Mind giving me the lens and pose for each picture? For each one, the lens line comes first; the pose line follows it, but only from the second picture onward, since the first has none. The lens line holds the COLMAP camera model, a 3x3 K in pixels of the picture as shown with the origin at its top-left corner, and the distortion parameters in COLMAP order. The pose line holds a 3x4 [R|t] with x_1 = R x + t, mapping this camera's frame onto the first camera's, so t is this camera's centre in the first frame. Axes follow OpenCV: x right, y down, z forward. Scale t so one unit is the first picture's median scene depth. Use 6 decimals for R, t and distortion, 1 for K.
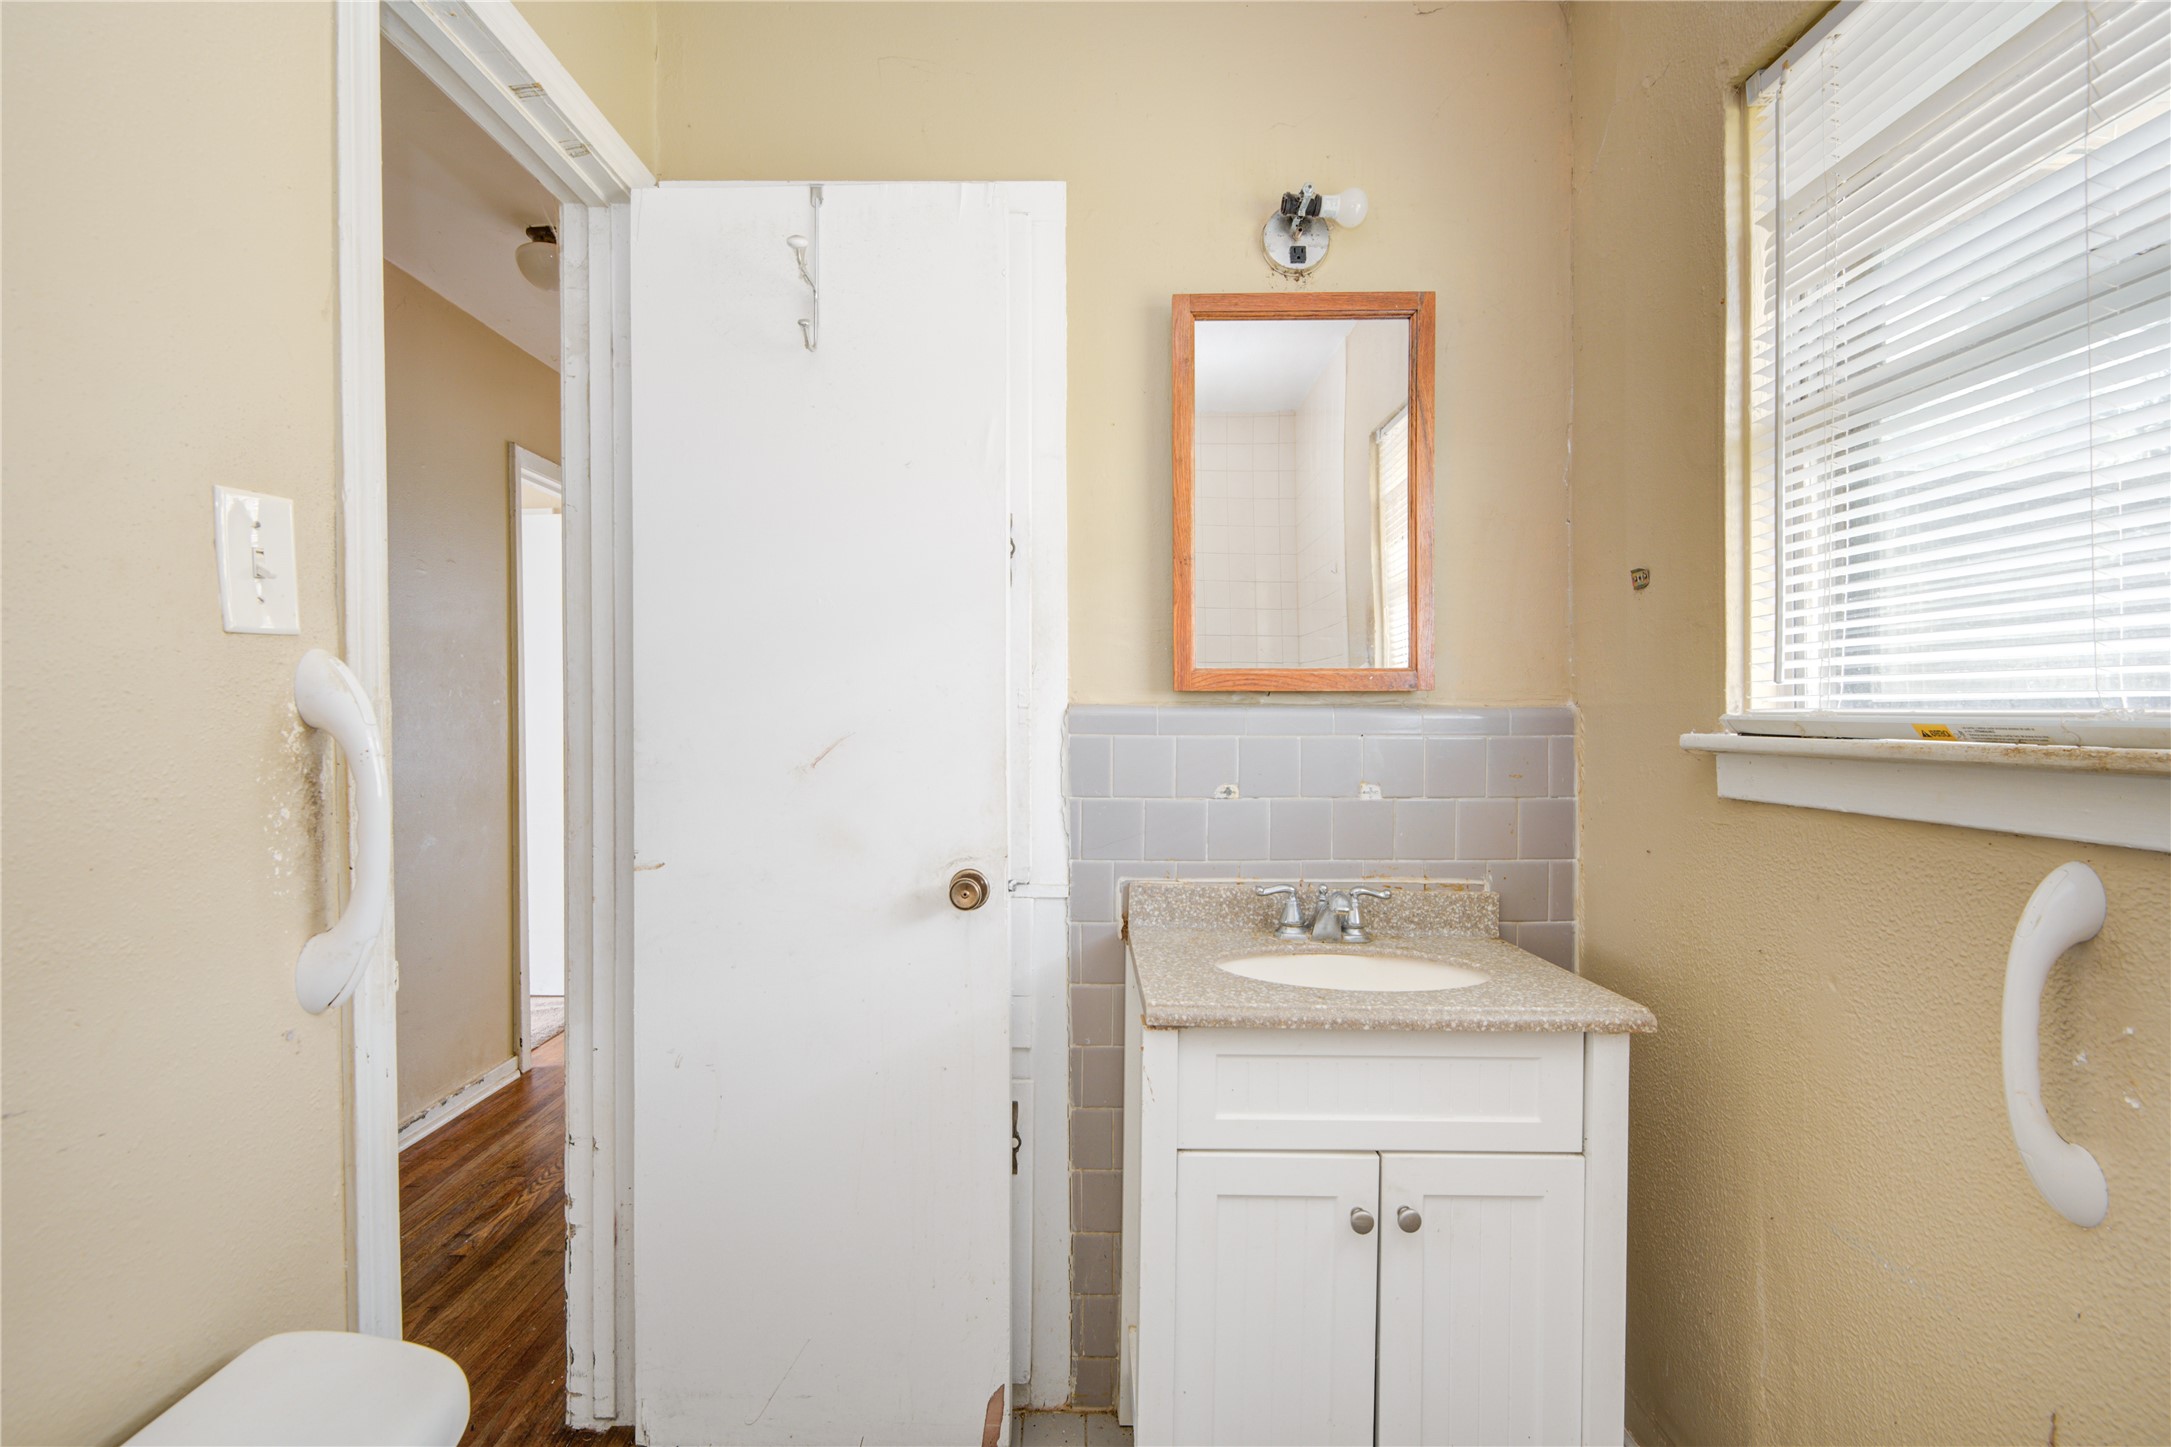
lens RADIAL K [[1004.4, 0, 1085.5], [0, 1004.4, 723.5], [0, 0, 1]] dist [0.010512, -0.008054]
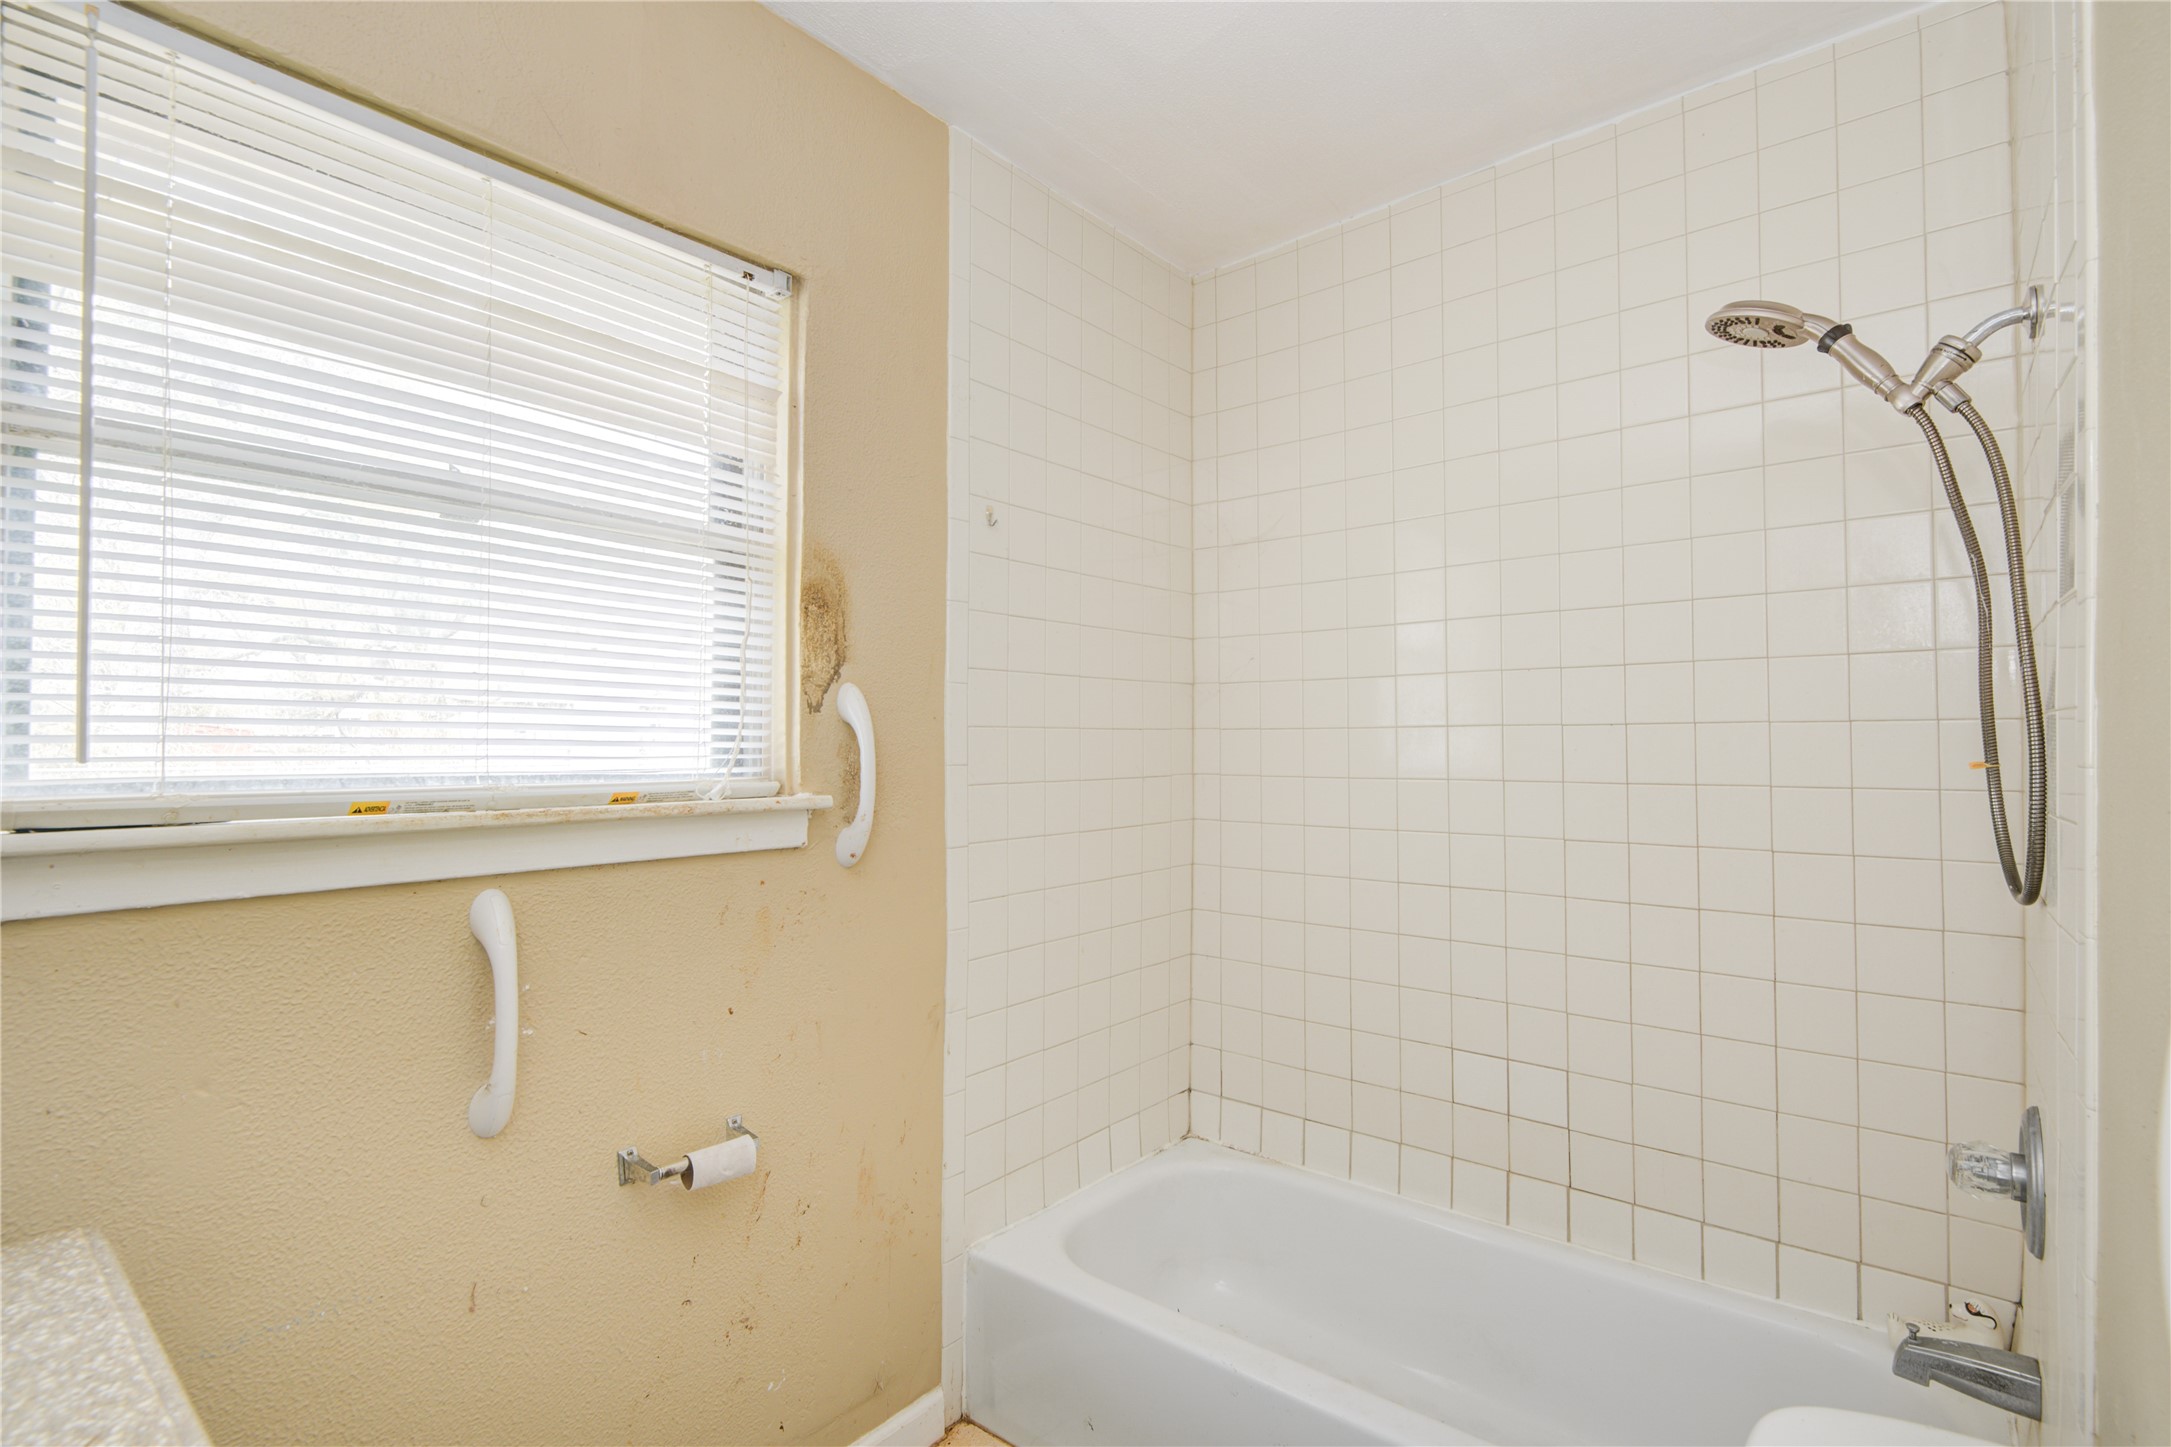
lens RADIAL K [[1004.4, 0, 1085.5], [0, 1004.4, 723.5], [0, 0, 1]] dist [0.010512, -0.008054]
pose [[-0.780276, 0.007250, 0.625393, -0.541723], [0.002552, 0.999961, -0.008408, -0.079317], [-0.625430, -0.004964, -0.780264, 1.434519]]
